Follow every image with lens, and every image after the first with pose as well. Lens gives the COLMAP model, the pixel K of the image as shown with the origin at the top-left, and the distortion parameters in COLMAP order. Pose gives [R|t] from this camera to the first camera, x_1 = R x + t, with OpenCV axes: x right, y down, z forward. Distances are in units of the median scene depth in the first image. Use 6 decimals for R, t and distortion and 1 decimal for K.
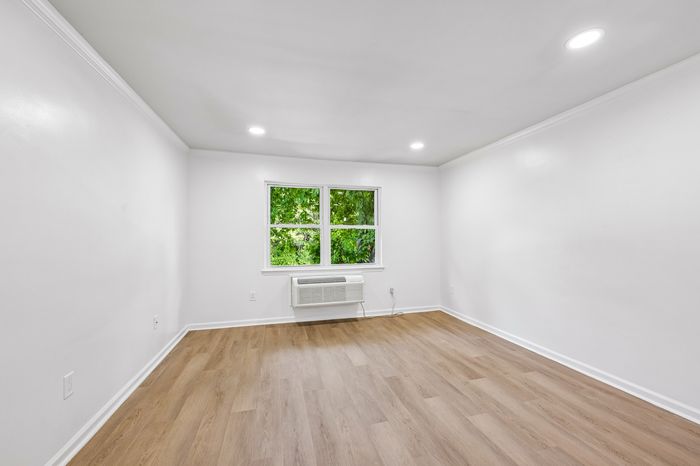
lens RADIAL K [[280.7, 0, 346.0], [0, 280.7, 232.1], [0, 0, 1]] dist [0.000351, 0.000035]
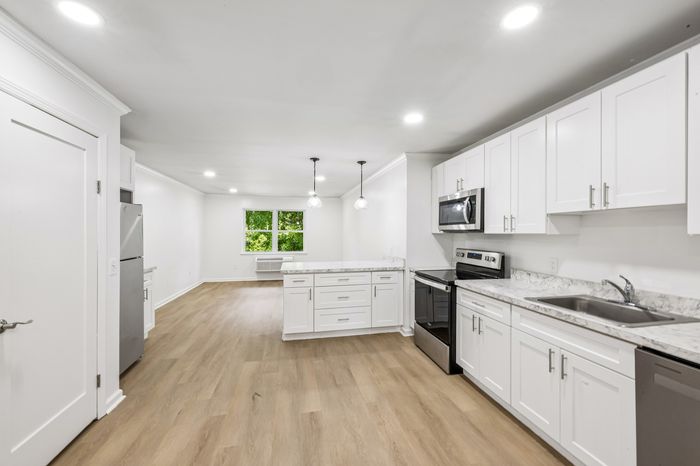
lens RADIAL K [[277.0, 0, 346.9], [0, 277.0, 231.9], [0, 0, 1]] dist [0.001035, 0.000076]
pose [[0.997771, 0.008685, -0.066162, 0.552379], [-0.008323, 0.999949, 0.005749, -0.030602], [0.066208, -0.005186, 0.997792, -0.859053]]
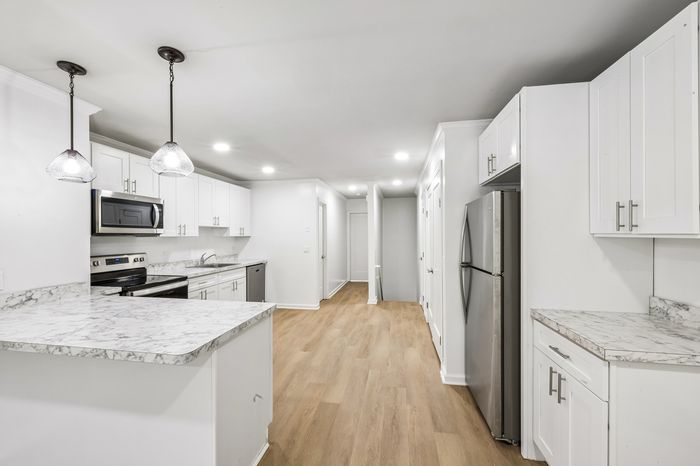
lens RADIAL K [[287.5, 0, 350.0], [0, 287.5, 233.0], [0, 0, 1]] dist [0.000672, 0.000068]
pose [[-0.906668, 0.014512, 0.421596, 0.003055], [0.008466, 0.999833, -0.016209, -0.019444], [-0.421760, -0.011127, -0.906639, 0.306123]]
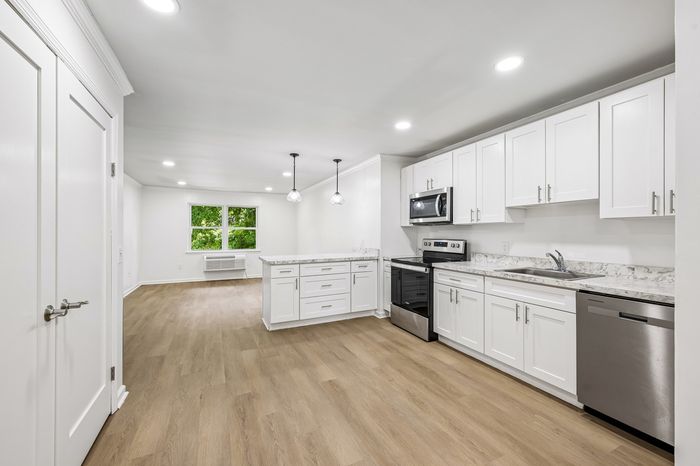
lens RADIAL K [[280.7, 0, 346.0], [0, 280.7, 232.1], [0, 0, 1]] dist [0.000351, 0.000035]
pose [[0.985231, 0.006810, 0.171095, 0.393704], [-0.007262, 0.999972, 0.002016, -0.003378], [-0.171076, -0.003228, 0.985253, -0.929713]]
